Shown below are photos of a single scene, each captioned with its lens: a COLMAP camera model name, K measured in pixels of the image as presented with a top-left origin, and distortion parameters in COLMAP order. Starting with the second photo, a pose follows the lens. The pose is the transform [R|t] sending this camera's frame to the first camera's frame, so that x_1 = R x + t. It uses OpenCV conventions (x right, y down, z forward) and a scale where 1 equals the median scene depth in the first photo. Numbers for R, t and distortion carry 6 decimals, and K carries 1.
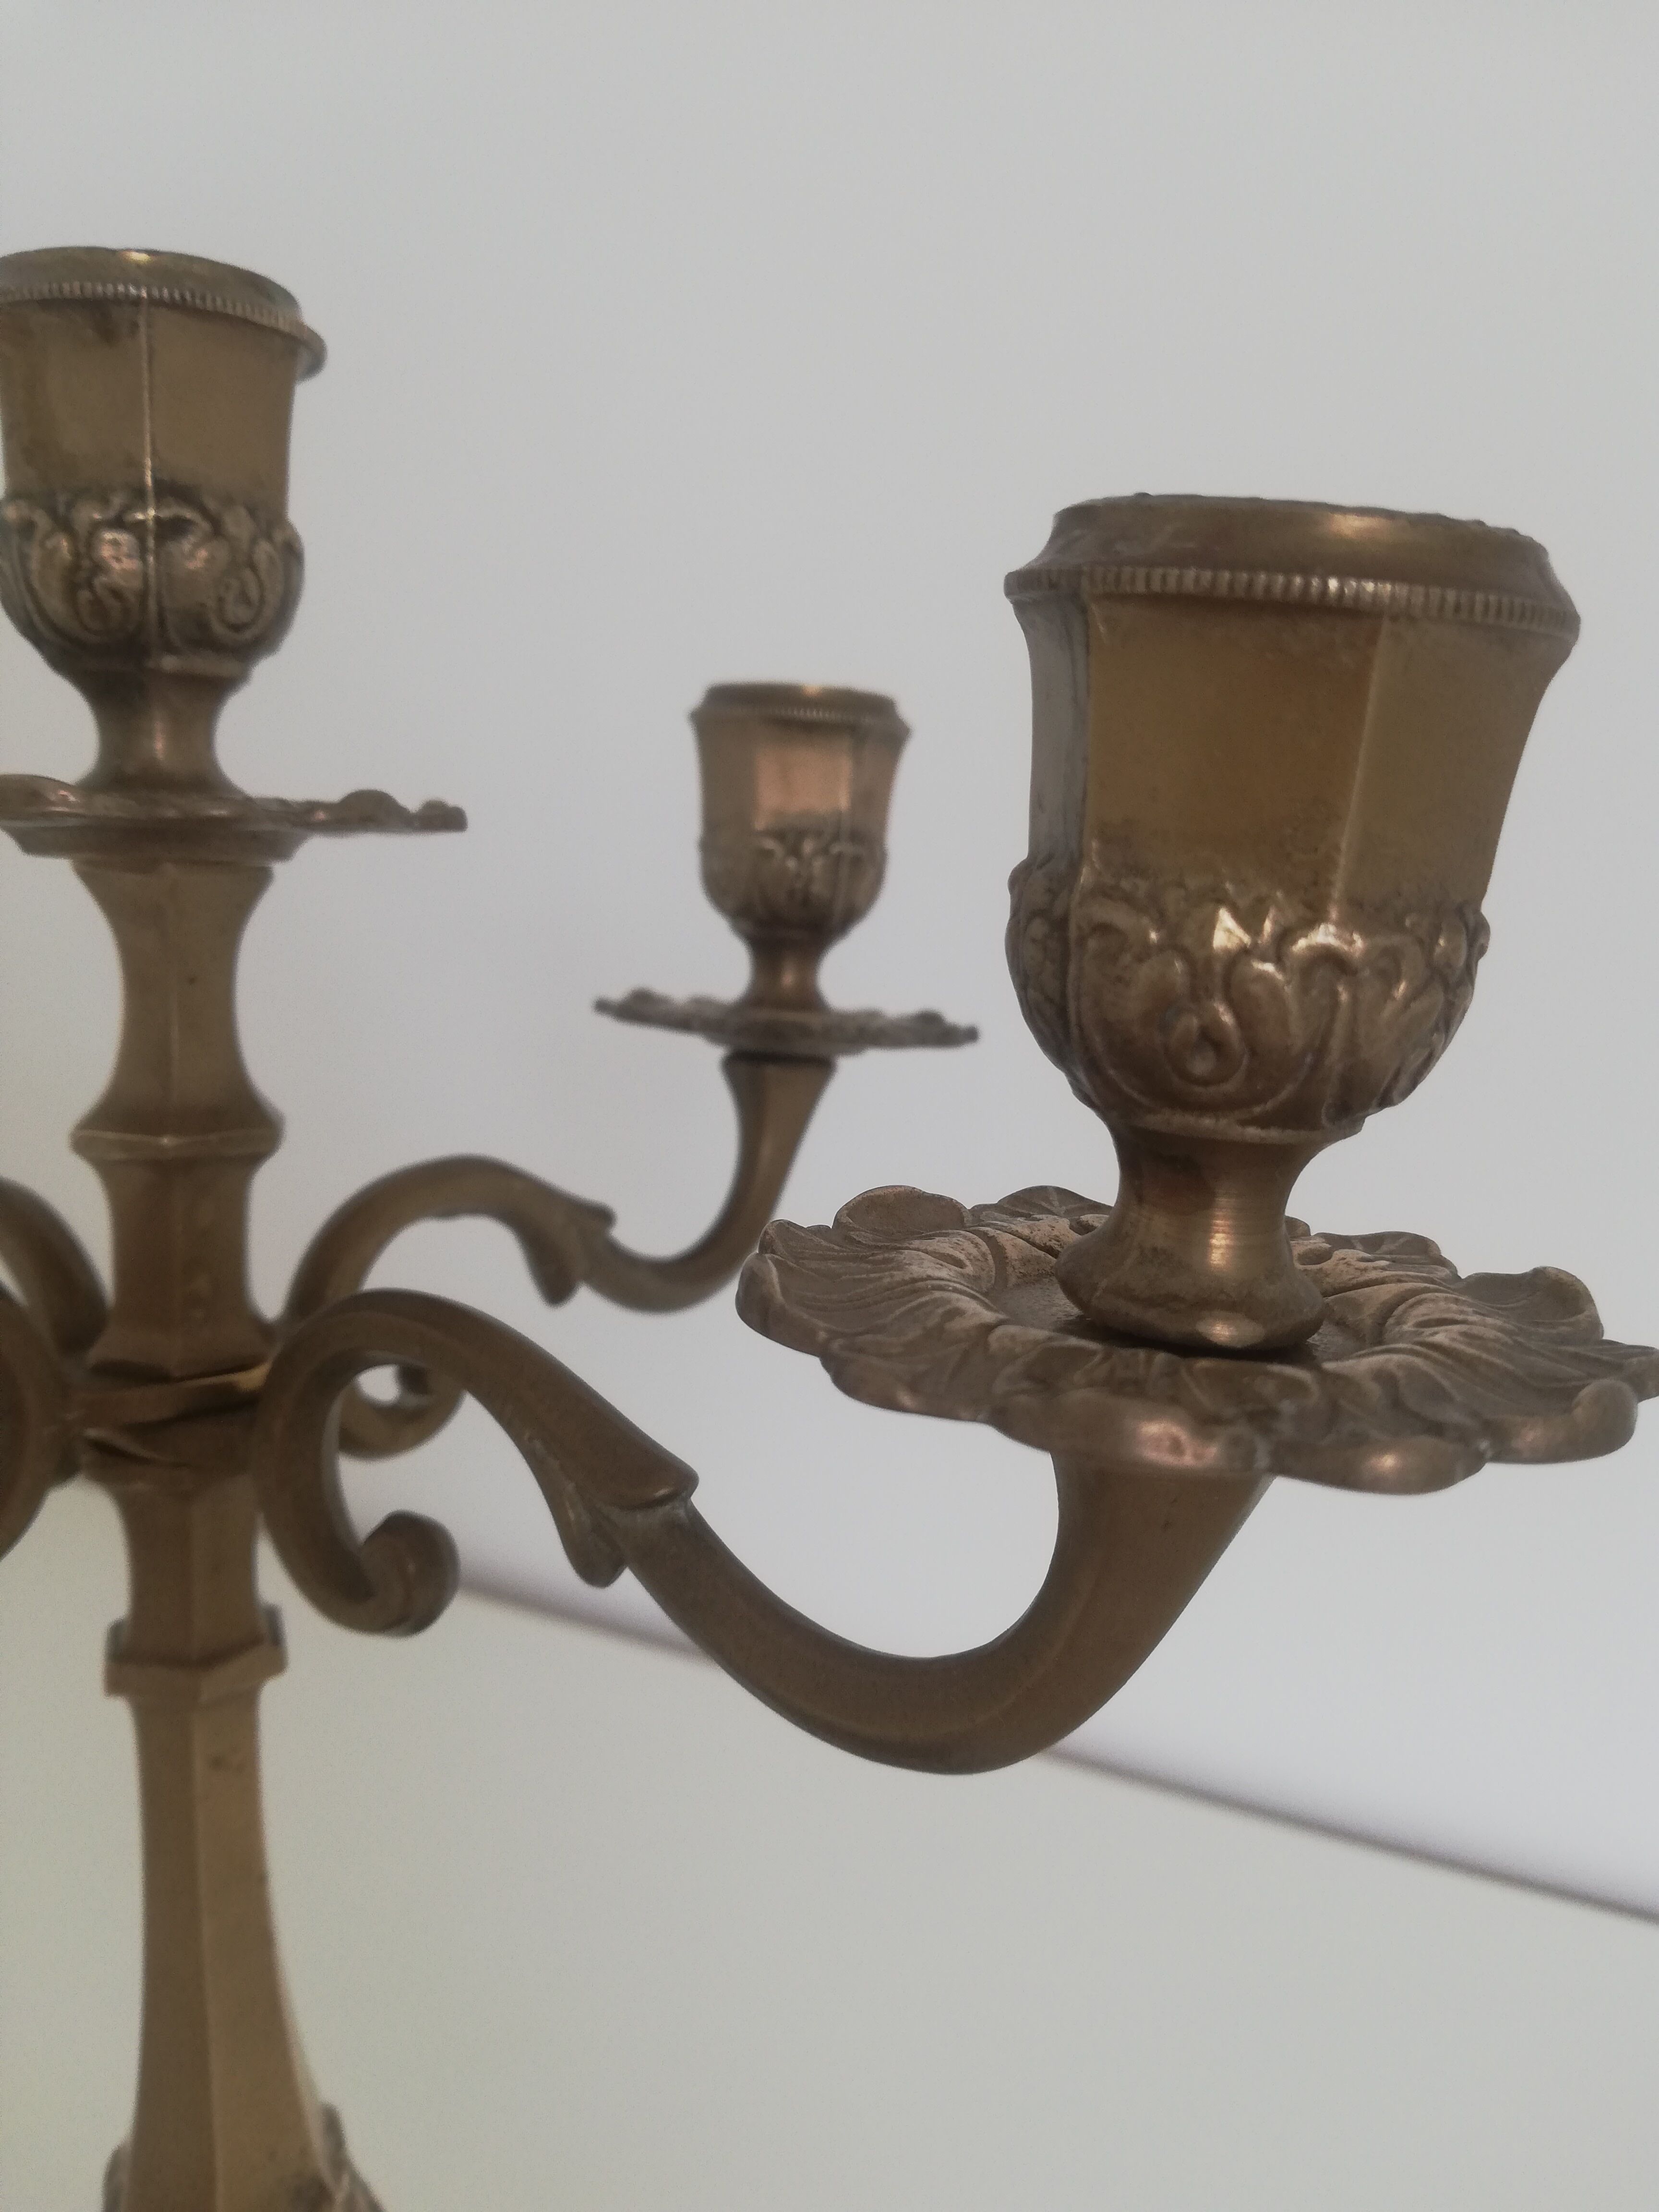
lens RADIAL K [[1686.0, 0, 832.1], [0, 1686.0, 1114.4], [0, 0, 1]] dist [0.129678, -0.233632]
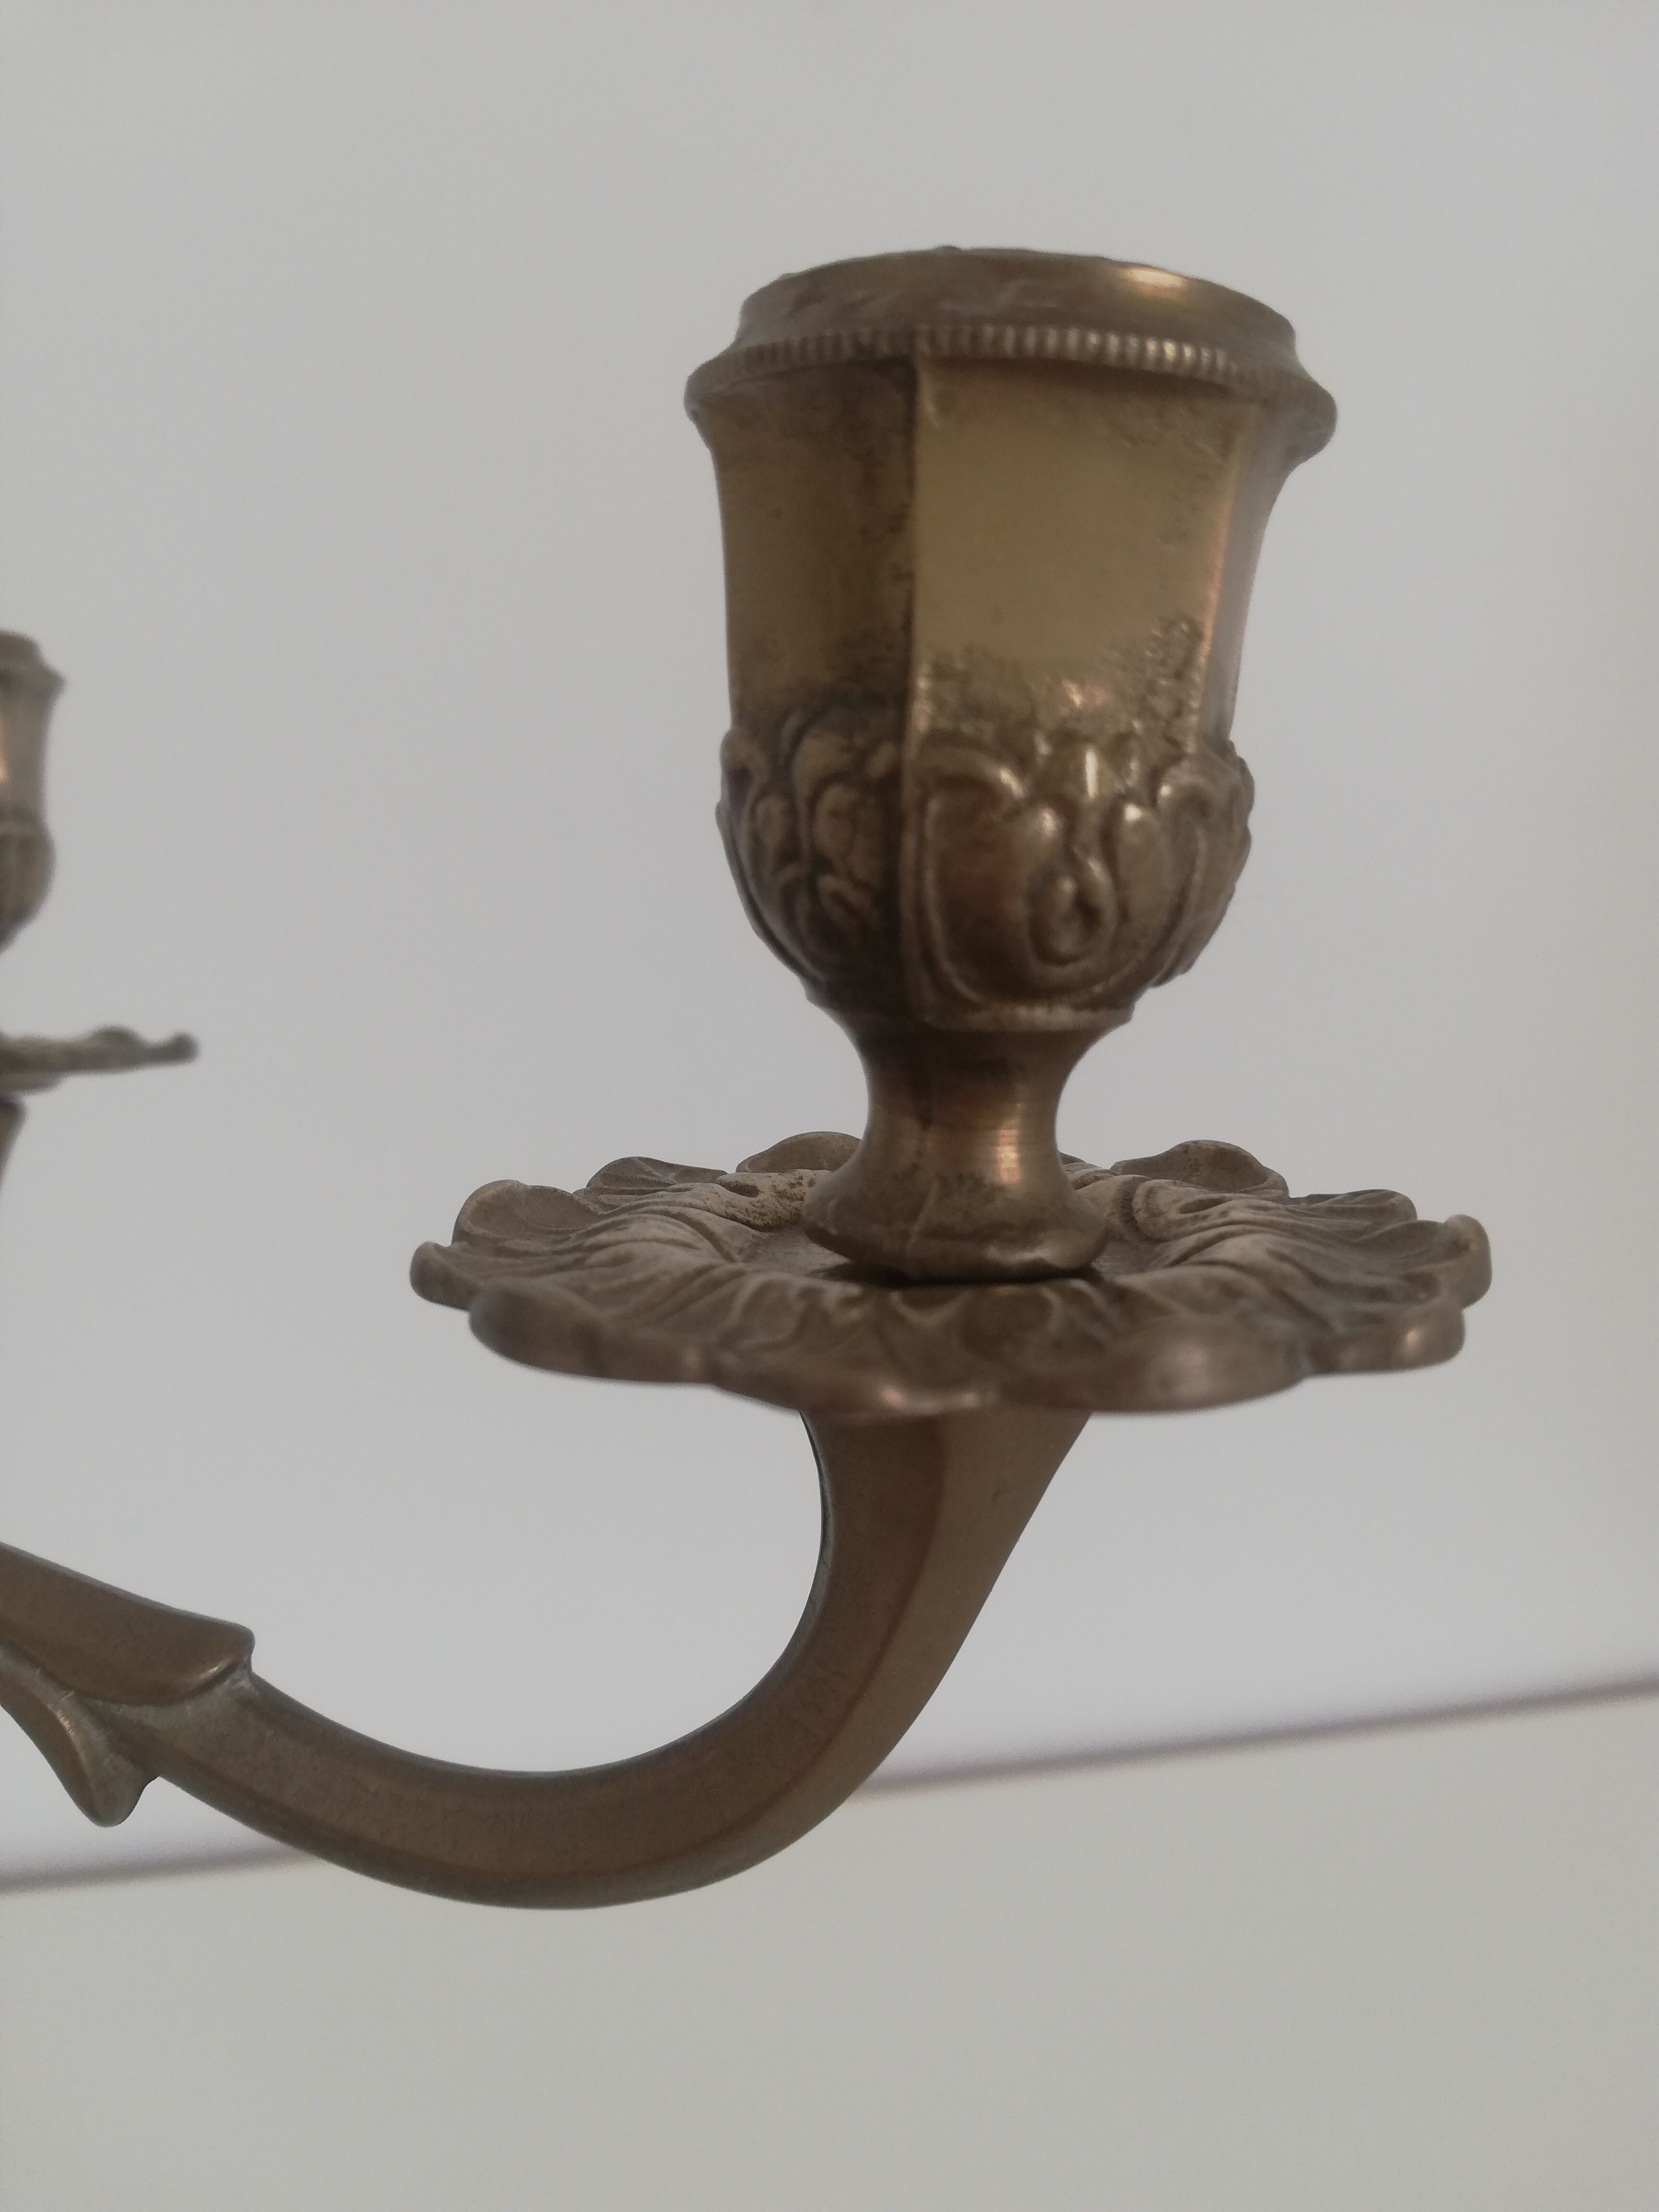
lens RADIAL K [[1703.2, 0, 833.2], [0, 1703.2, 1116.0], [0, 0, 1]] dist [0.048658, -0.117210]
pose [[0.824959, -0.151506, 0.544507, -0.344066], [0.154462, 0.987162, 0.040654, 0.005450], [-0.543676, 0.050567, 0.837770, 0.336396]]
